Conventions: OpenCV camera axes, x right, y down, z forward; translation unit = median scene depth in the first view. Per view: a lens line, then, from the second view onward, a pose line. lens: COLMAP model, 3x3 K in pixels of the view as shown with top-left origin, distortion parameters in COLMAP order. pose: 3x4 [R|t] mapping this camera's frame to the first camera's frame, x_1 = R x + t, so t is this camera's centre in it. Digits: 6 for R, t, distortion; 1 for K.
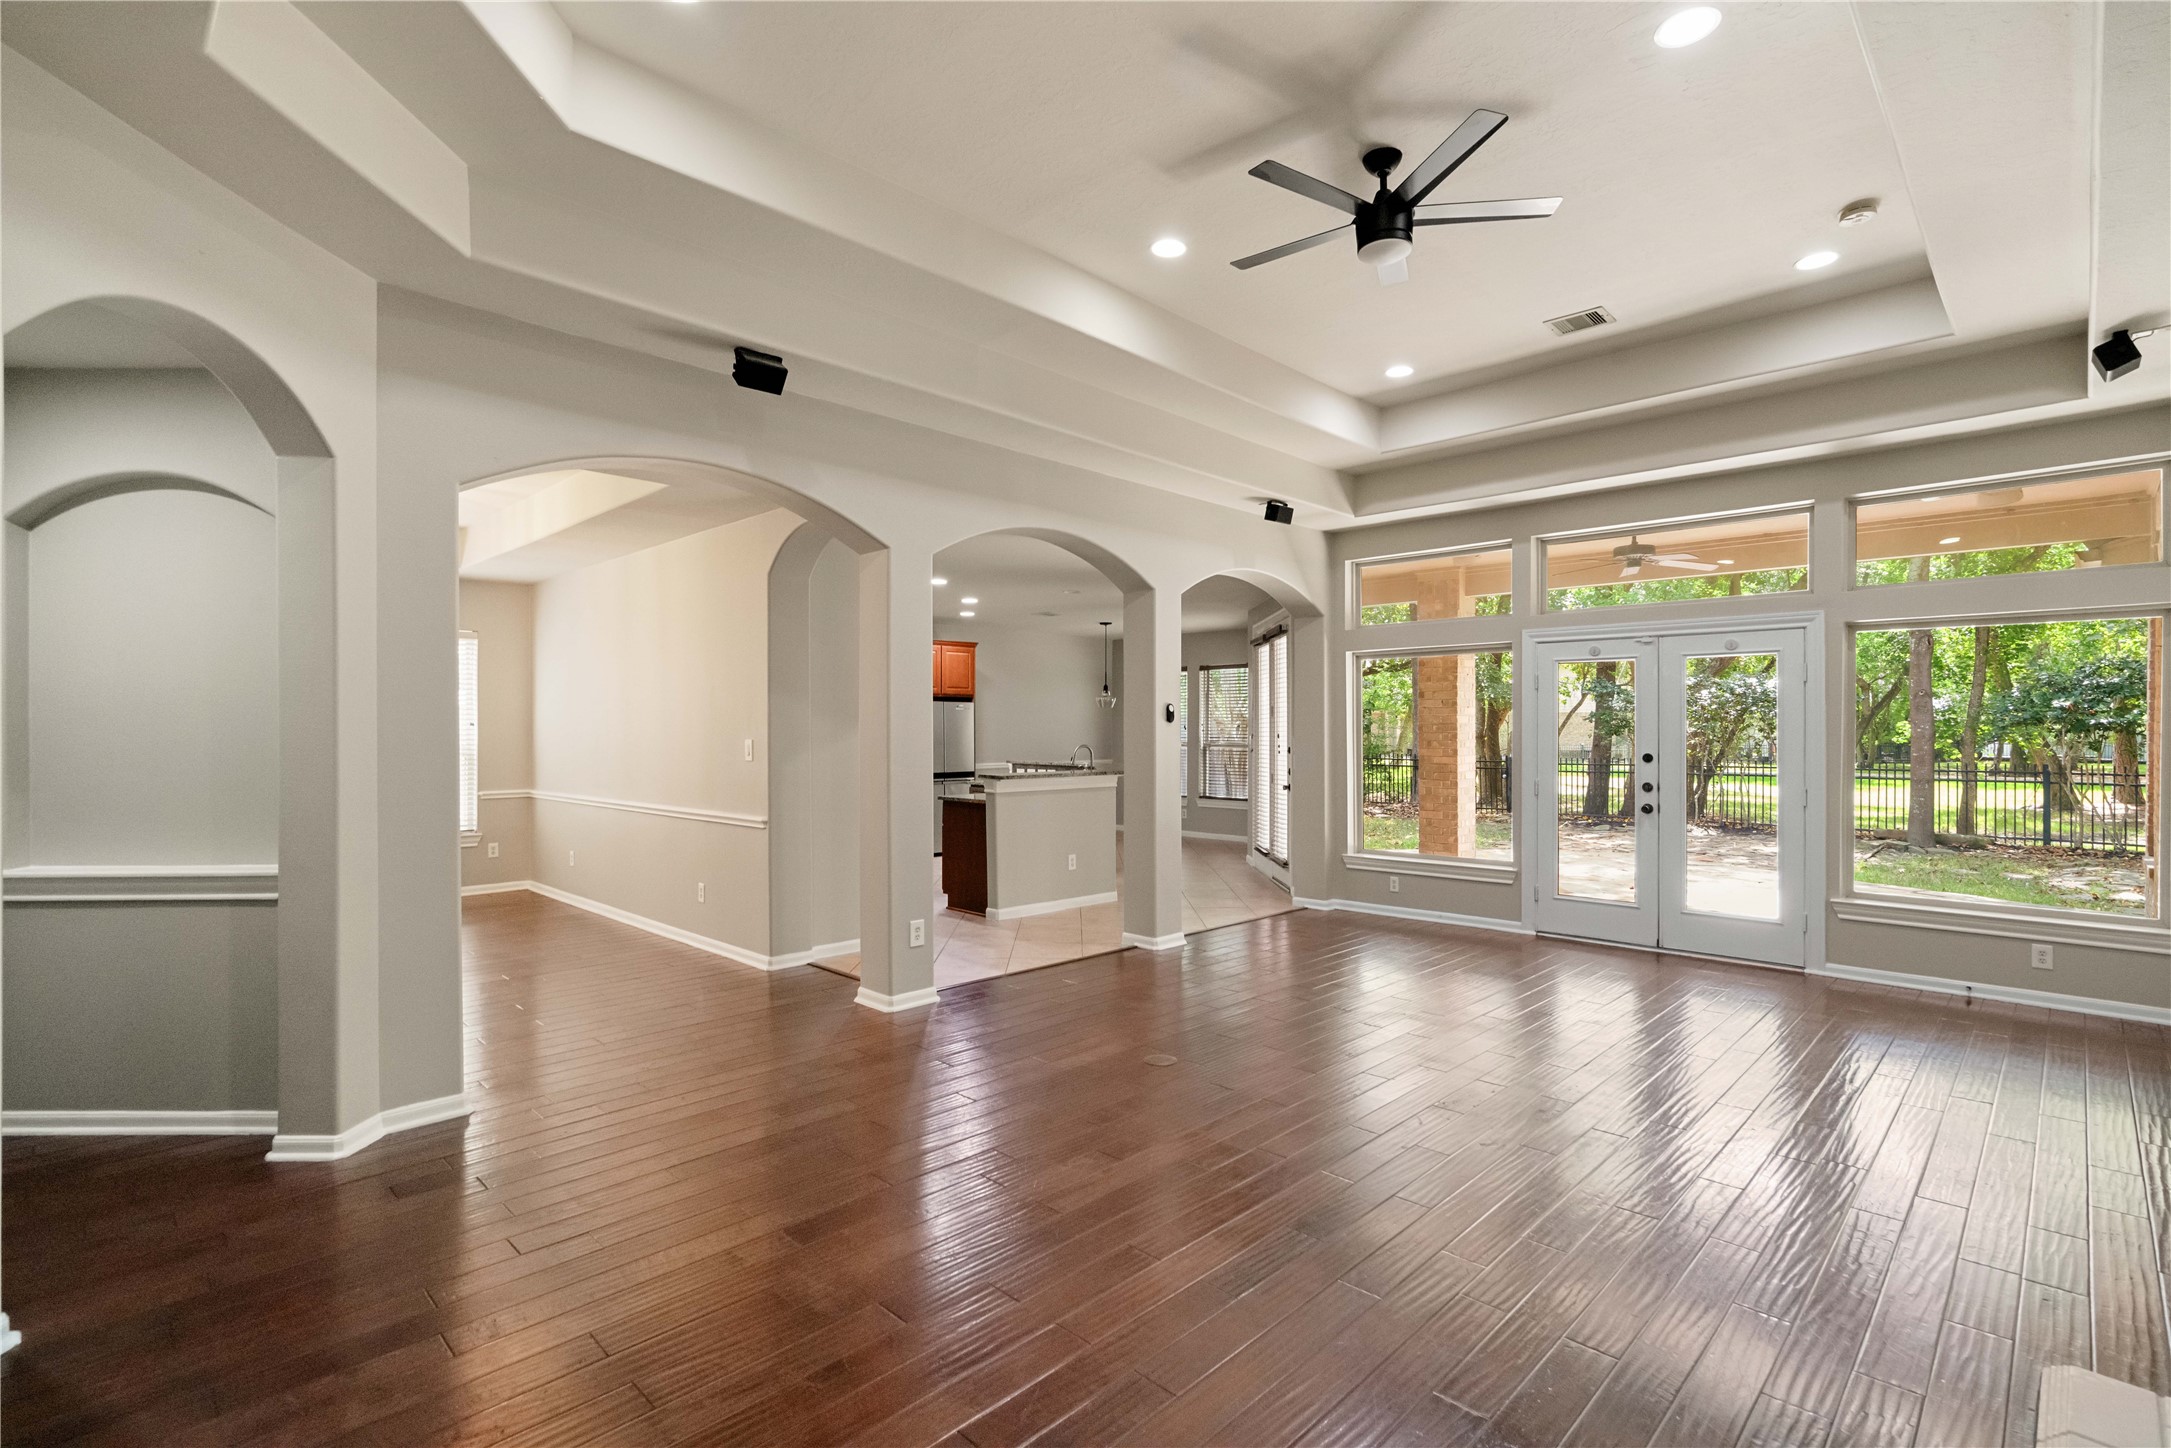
lens RADIAL K [[997.2, 0, 1088.8], [0, 997.2, 730.0], [0, 0, 1]] dist [-0.001810, -0.000224]
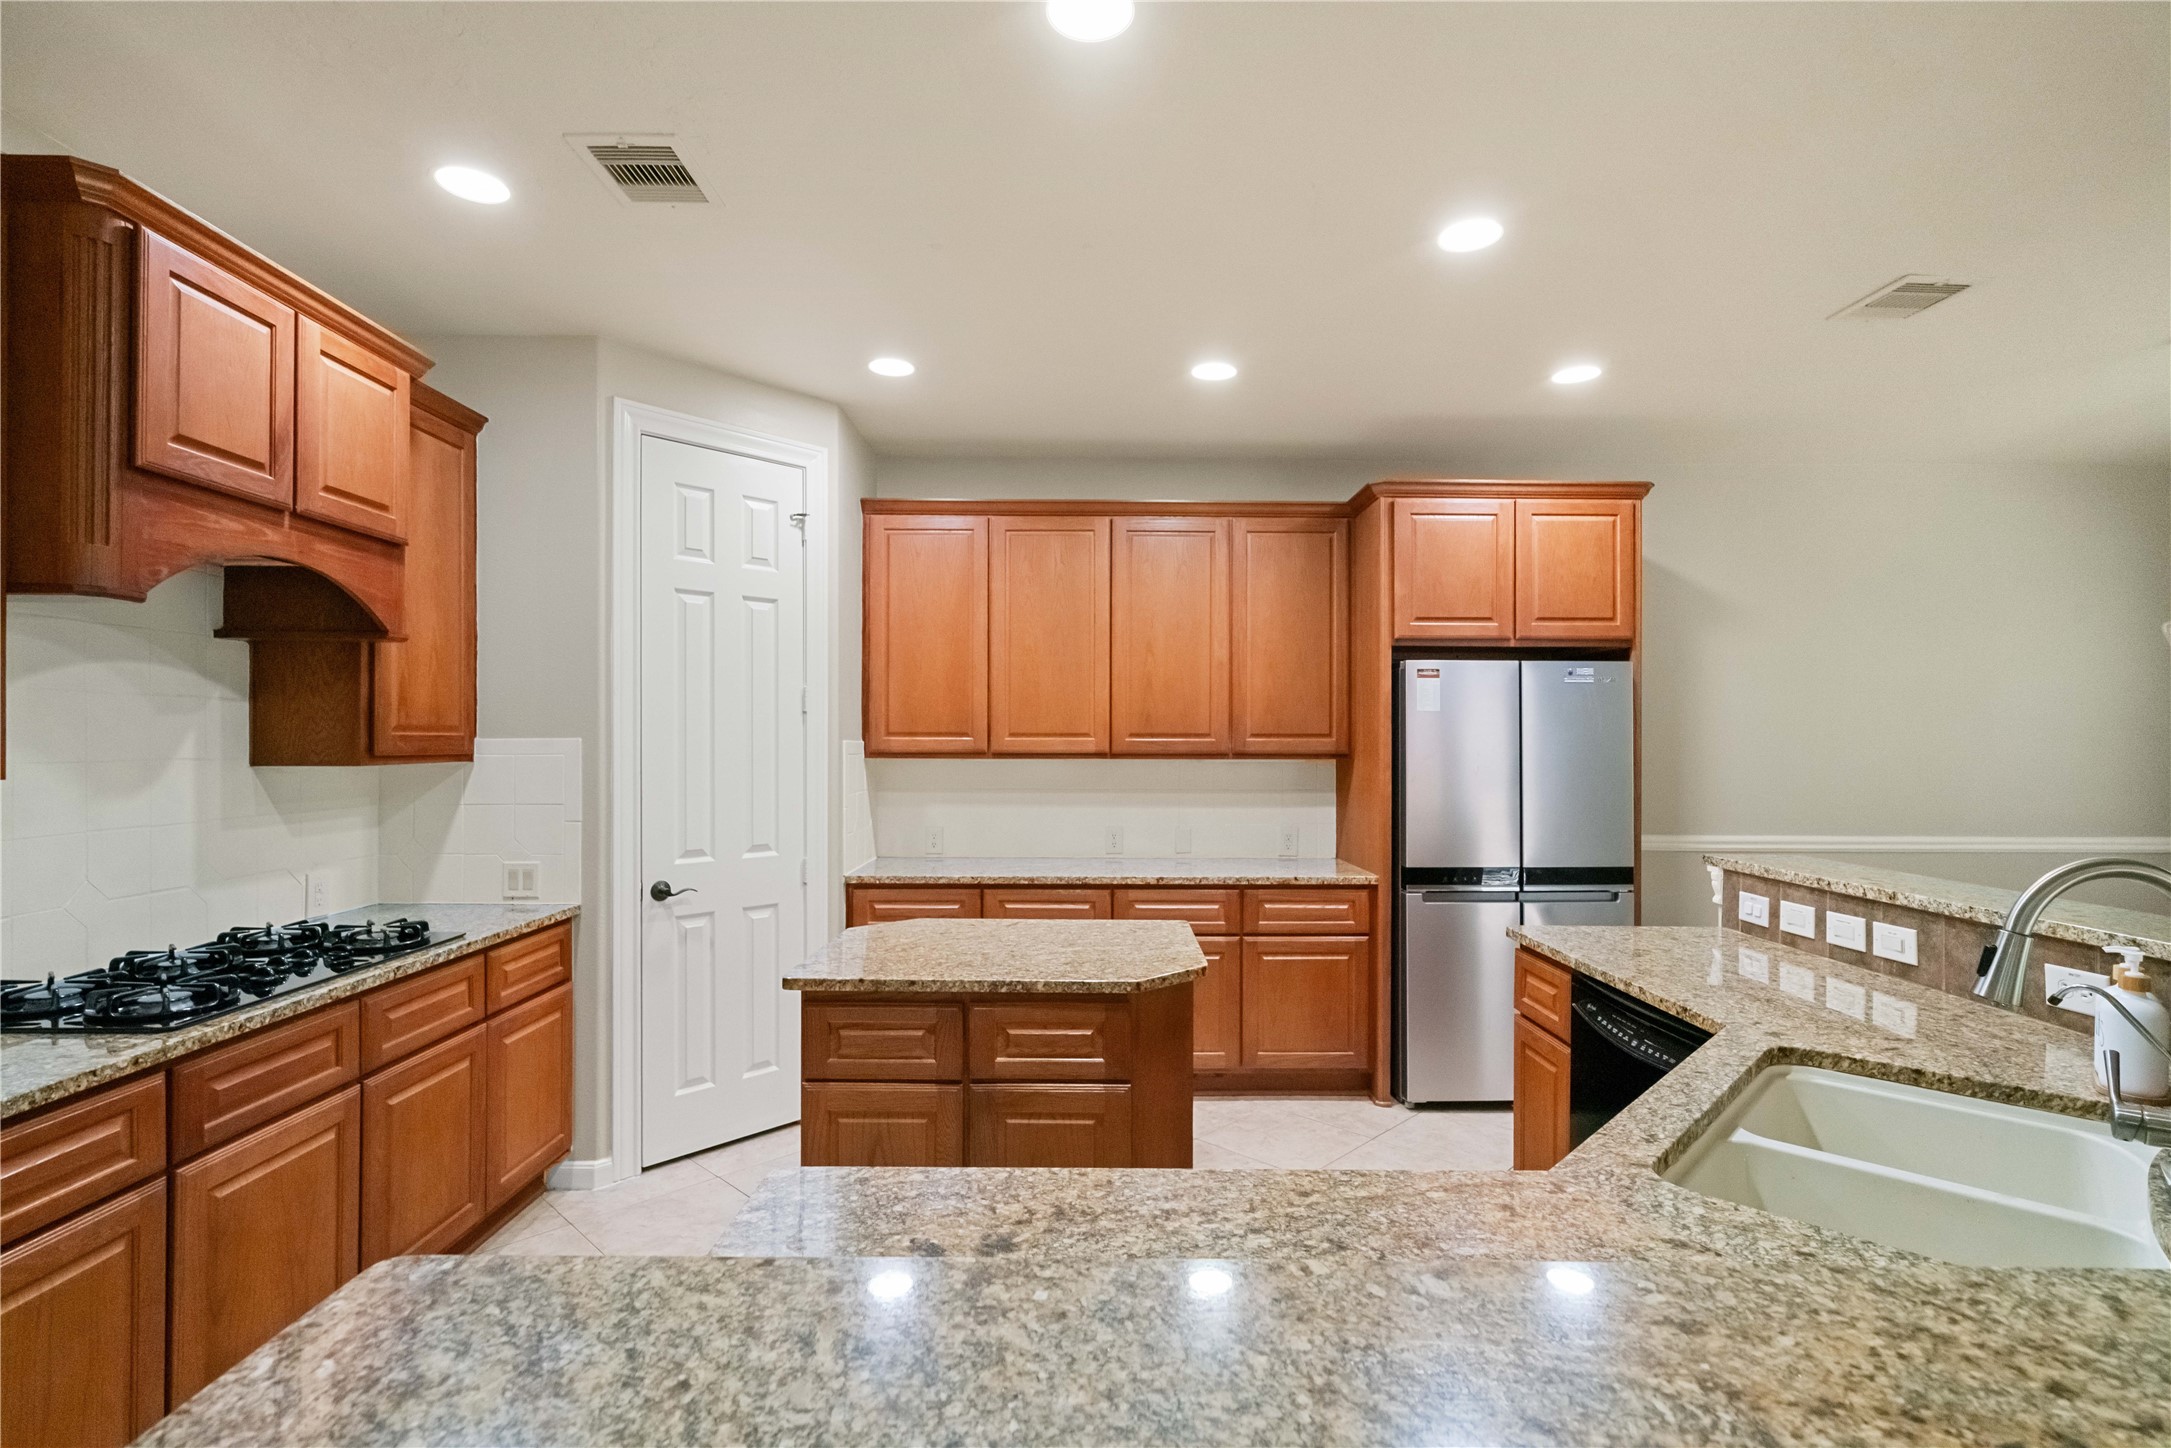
lens RADIAL K [[1006.2, 0, 1079.8], [0, 1006.2, 730.0], [0, 0, 1]] dist [-0.001292, 0.000406]
pose [[0.696314, -0.010812, -0.717656, -0.014486], [-0.000493, 0.999879, -0.015543, -0.002745], [0.717737, 0.011176, 0.696224, 1.123142]]
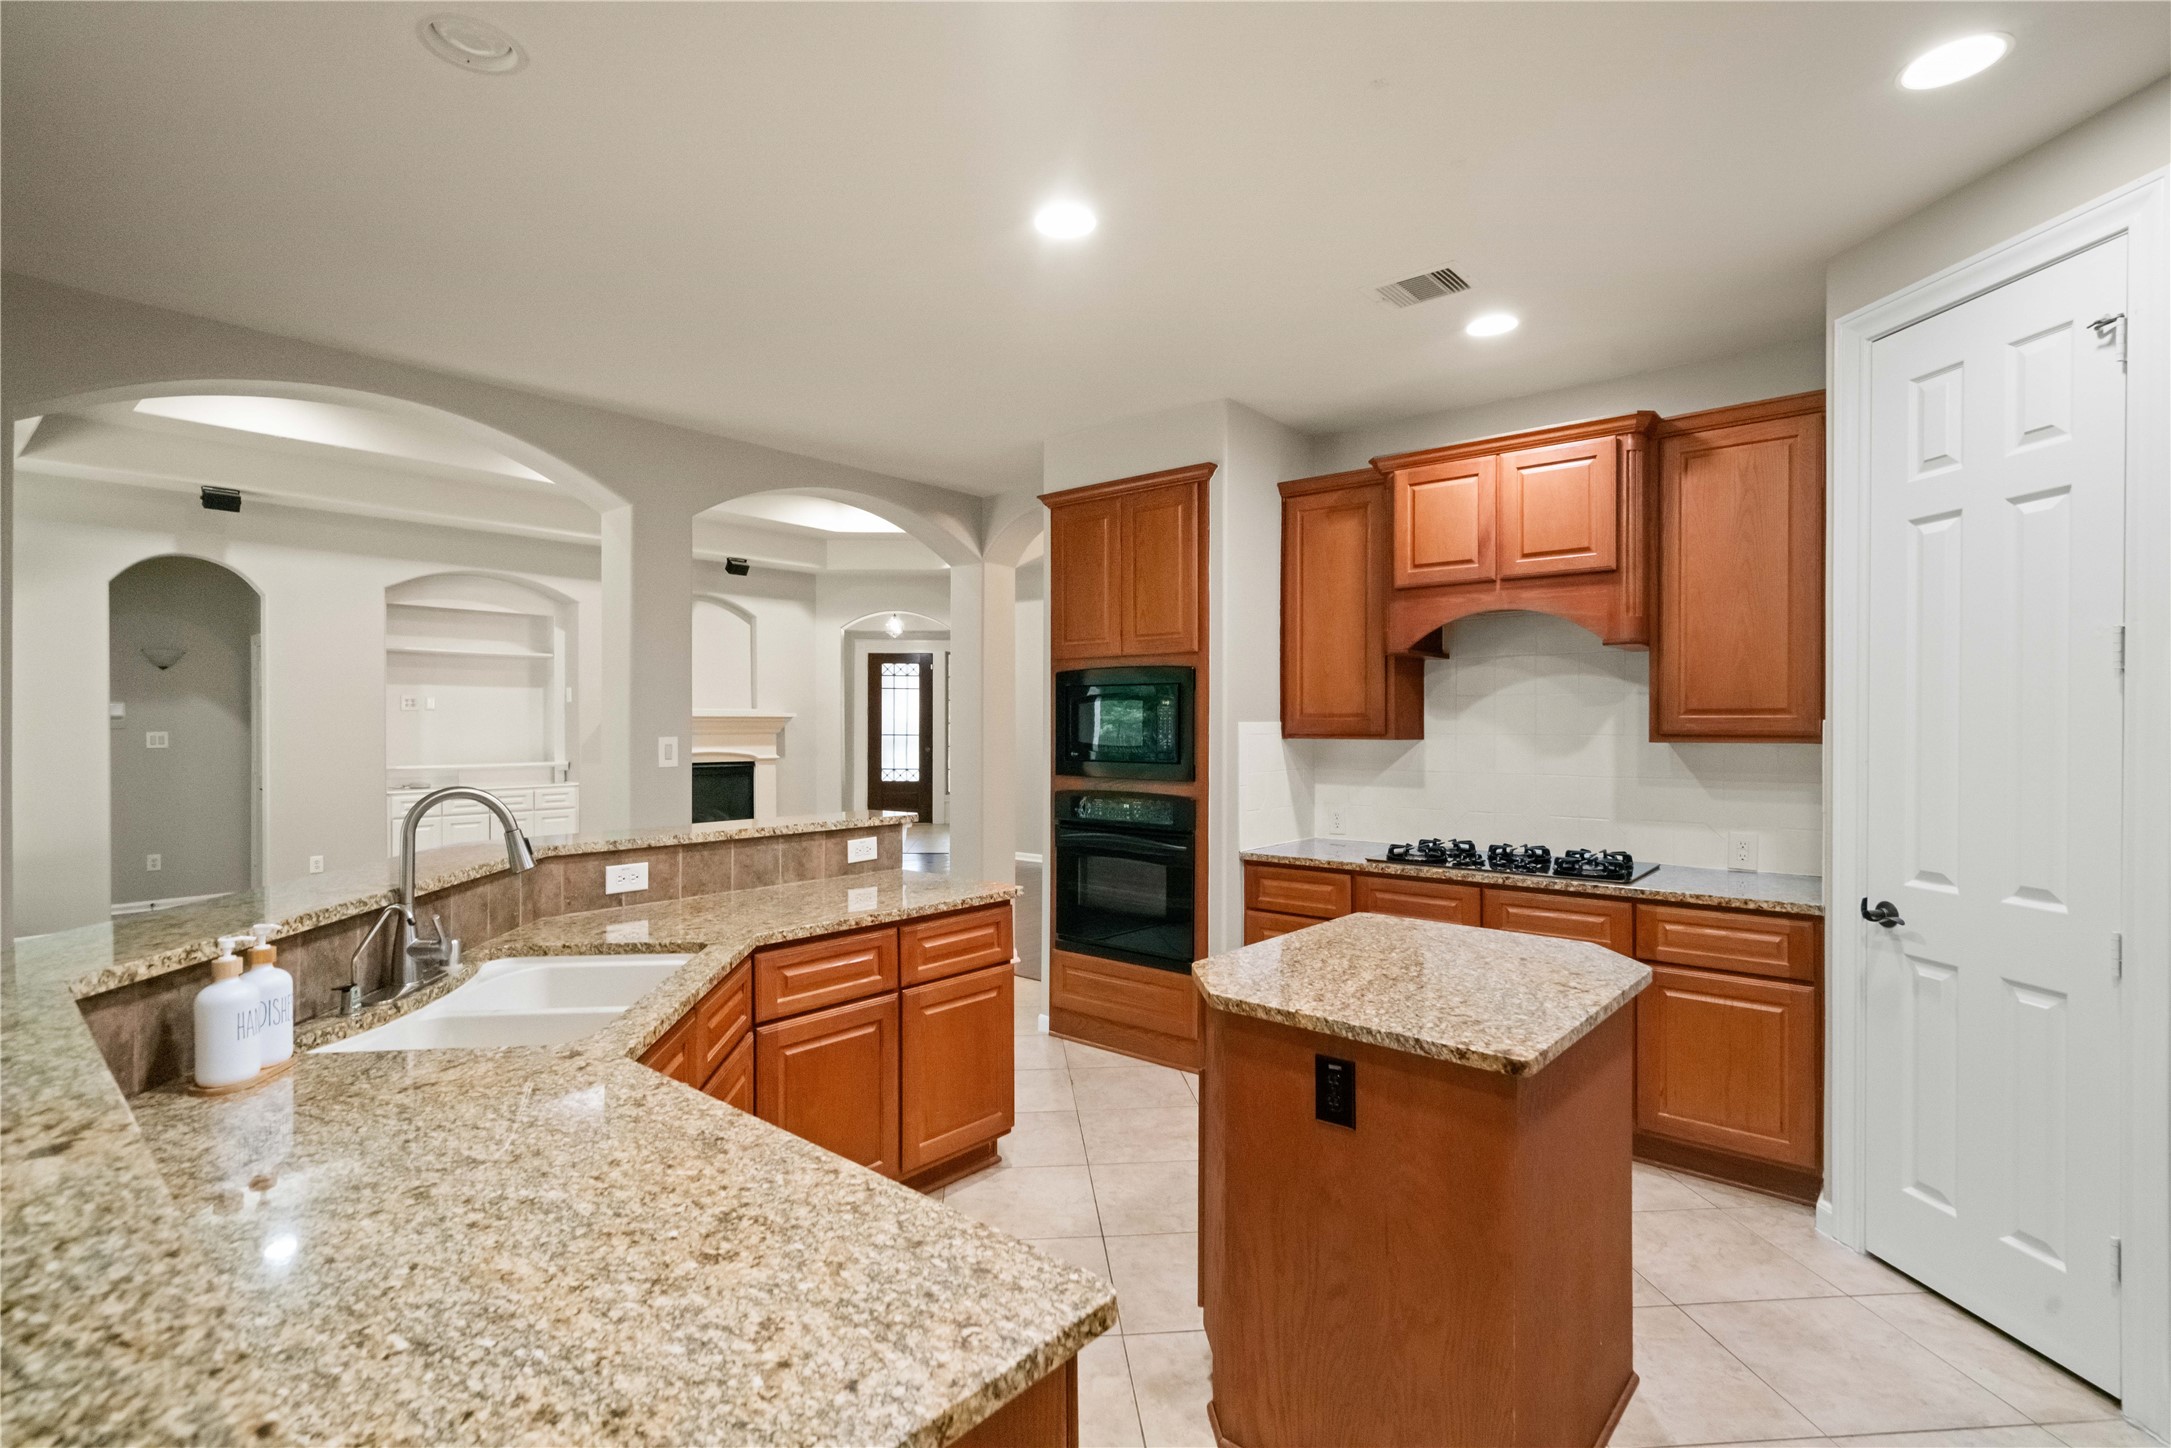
lens RADIAL K [[1006.2, 0, 1079.8], [0, 1006.2, 730.0], [0, 0, 1]] dist [-0.001292, 0.000406]
pose [[-0.998290, -0.002974, -0.058382, -0.189578], [-0.003528, 0.999950, 0.009383, -0.004767], [0.058351, 0.009573, -0.998250, 1.714968]]
